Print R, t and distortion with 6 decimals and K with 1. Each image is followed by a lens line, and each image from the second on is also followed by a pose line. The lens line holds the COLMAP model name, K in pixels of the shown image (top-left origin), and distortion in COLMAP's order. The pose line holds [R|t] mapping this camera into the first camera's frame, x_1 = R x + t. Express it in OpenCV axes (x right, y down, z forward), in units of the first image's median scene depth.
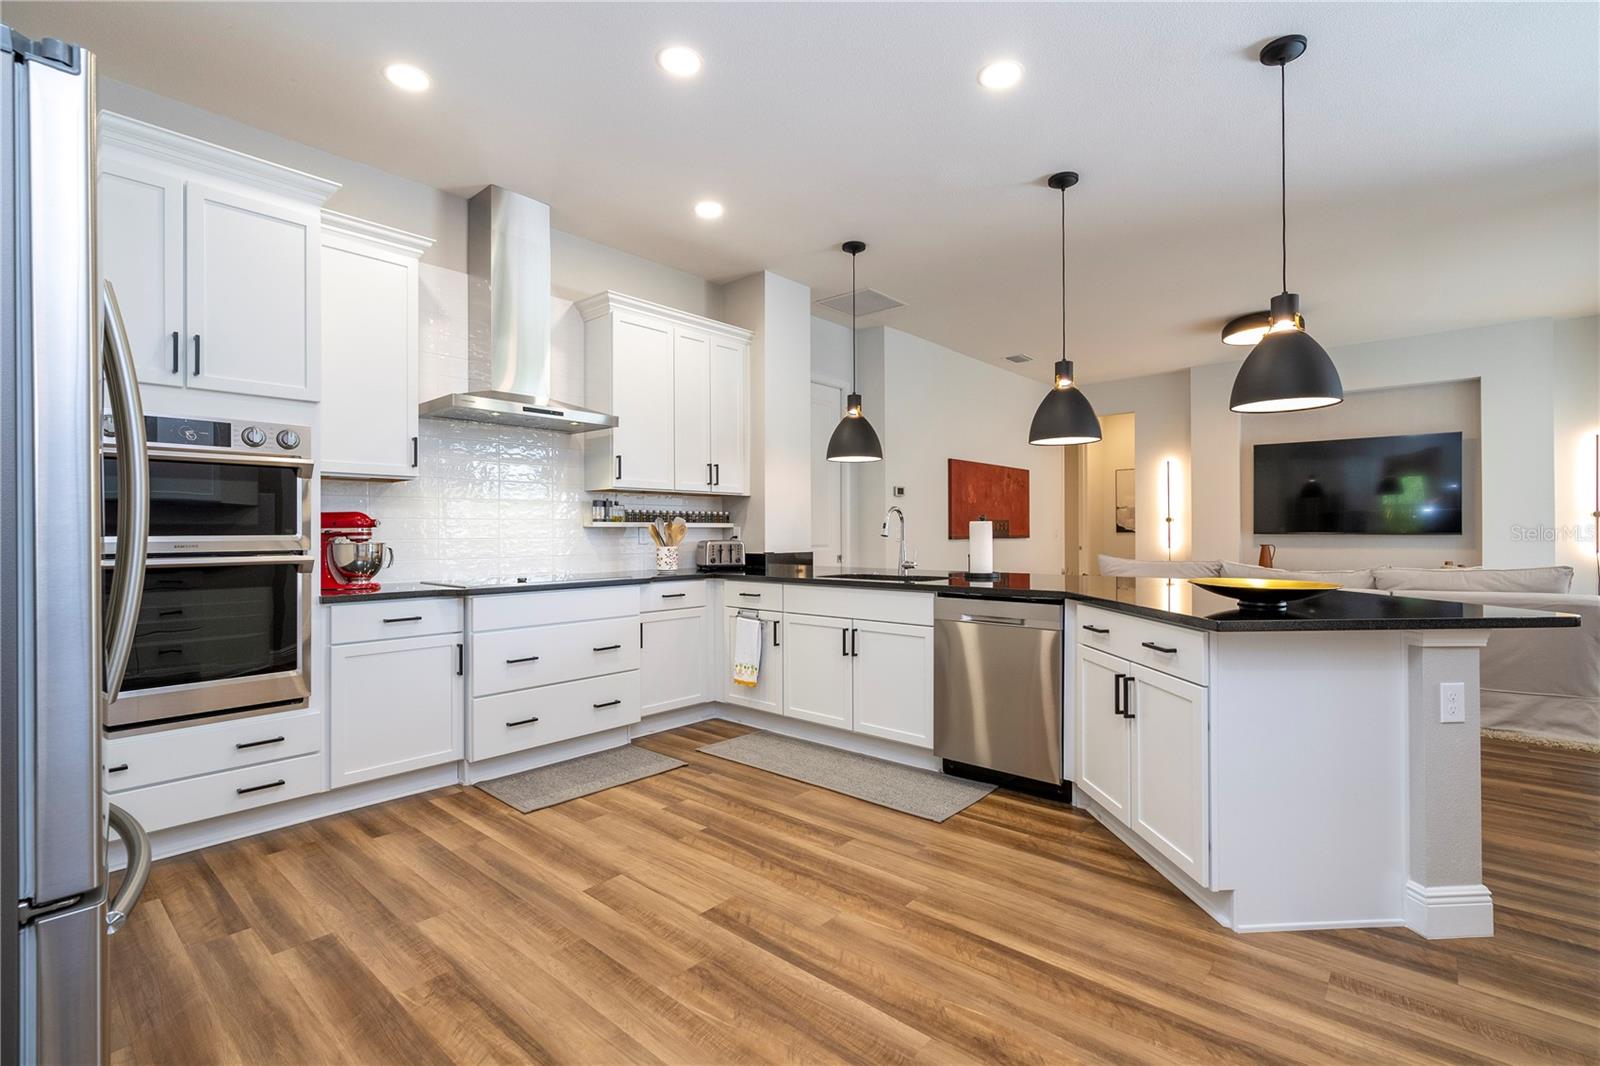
lens RADIAL K [[722.3, 0, 817.1], [0, 722.3, 528.7], [0, 0, 1]] dist [-0.004393, 0.003529]
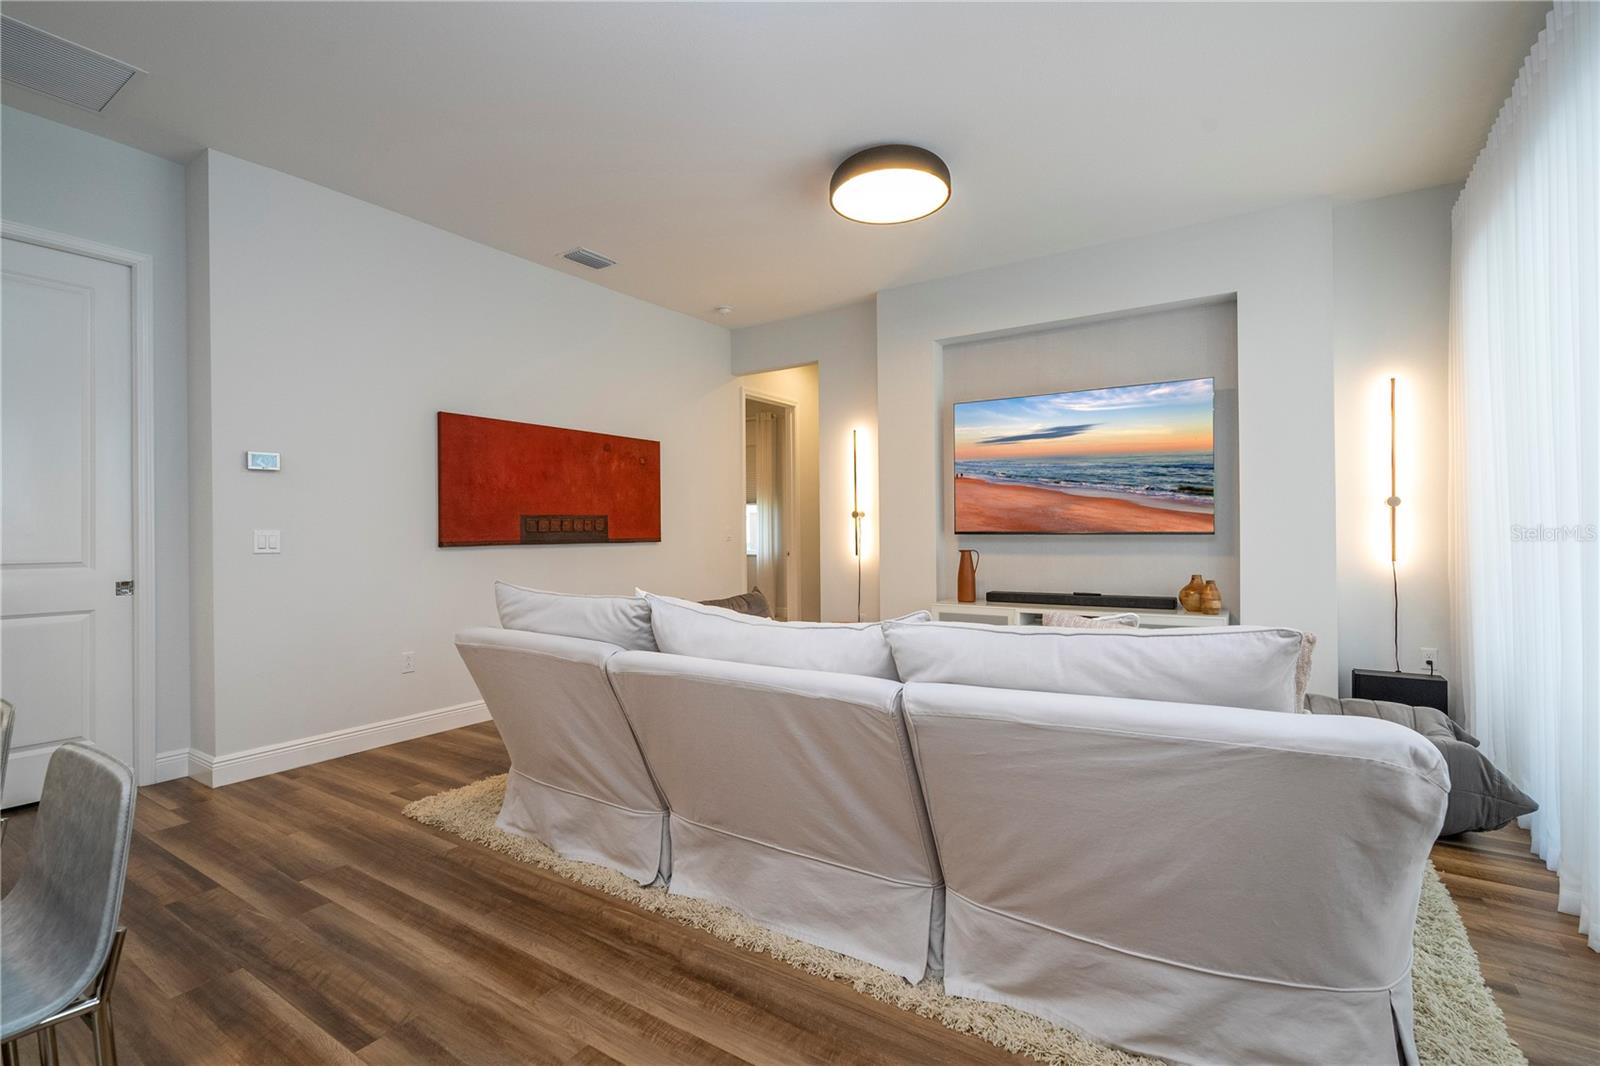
lens RADIAL K [[722.3, 0, 811.7], [0, 722.3, 529.5], [0, 0, 1]] dist [-0.004393, 0.003529]
pose [[0.991002, -0.005266, 0.133741, 0.445448], [0.005234, 0.999986, 0.000587, 0.001848], [-0.133742, 0.000118, 0.991016, 0.399468]]
